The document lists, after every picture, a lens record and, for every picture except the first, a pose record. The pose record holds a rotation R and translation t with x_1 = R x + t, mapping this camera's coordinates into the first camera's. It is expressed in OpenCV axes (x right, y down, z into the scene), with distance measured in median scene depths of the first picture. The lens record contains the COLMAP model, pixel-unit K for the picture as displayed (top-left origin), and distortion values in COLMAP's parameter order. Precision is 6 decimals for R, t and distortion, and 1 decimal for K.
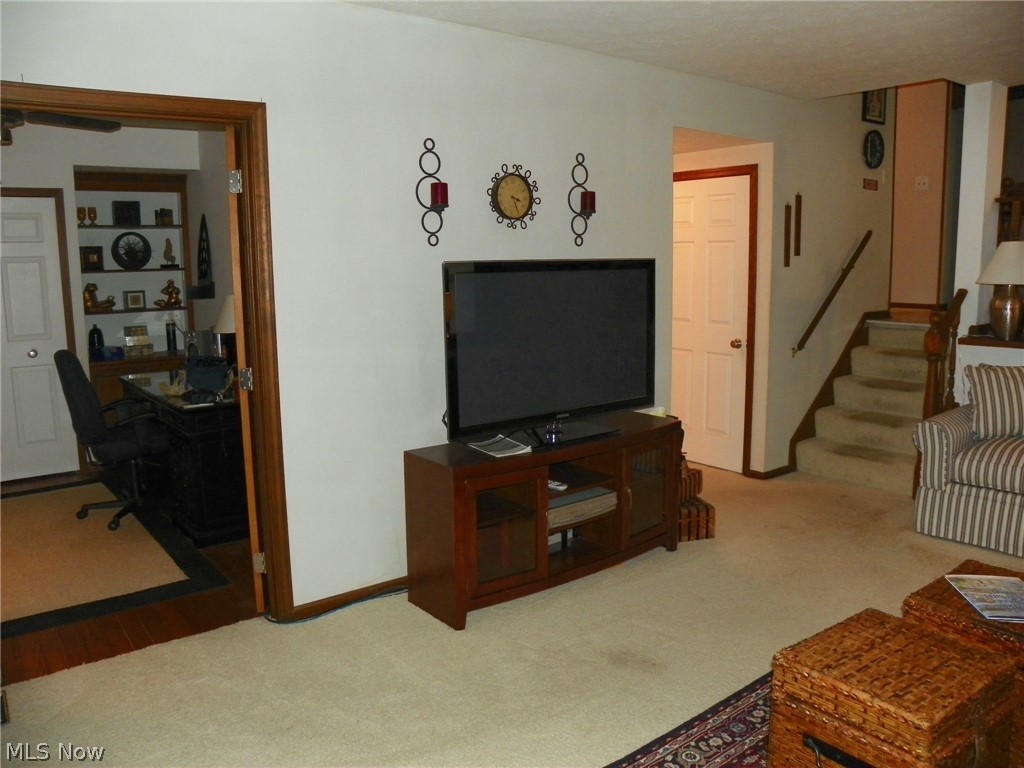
lens RADIAL K [[787.5, 0, 507.4], [0, 787.5, 384.3], [0, 0, 1]] dist [-0.131204, 0.062470]
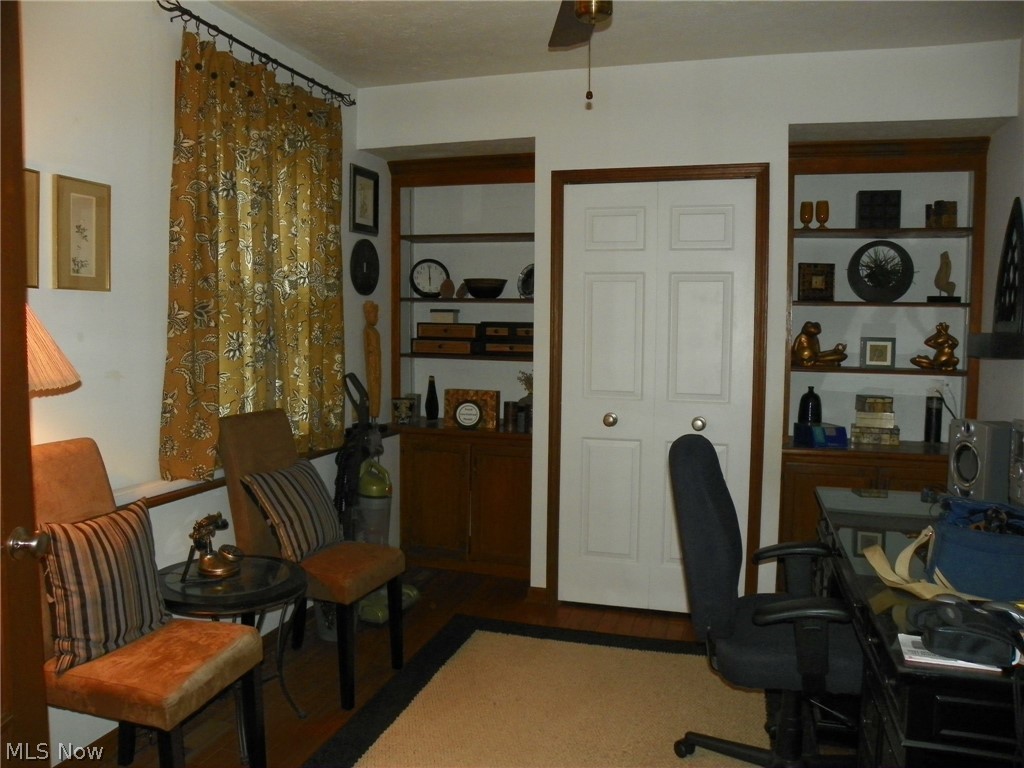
lens RADIAL K [[787.5, 0, 506.3], [0, 787.5, 375.3], [0, 0, 1]] dist [-0.131204, 0.062470]
pose [[0.582477, 0.074525, -0.809424, -0.167504], [-0.142717, 0.989696, -0.011578, -0.043866], [0.800220, 0.122263, 0.587111, 0.413218]]
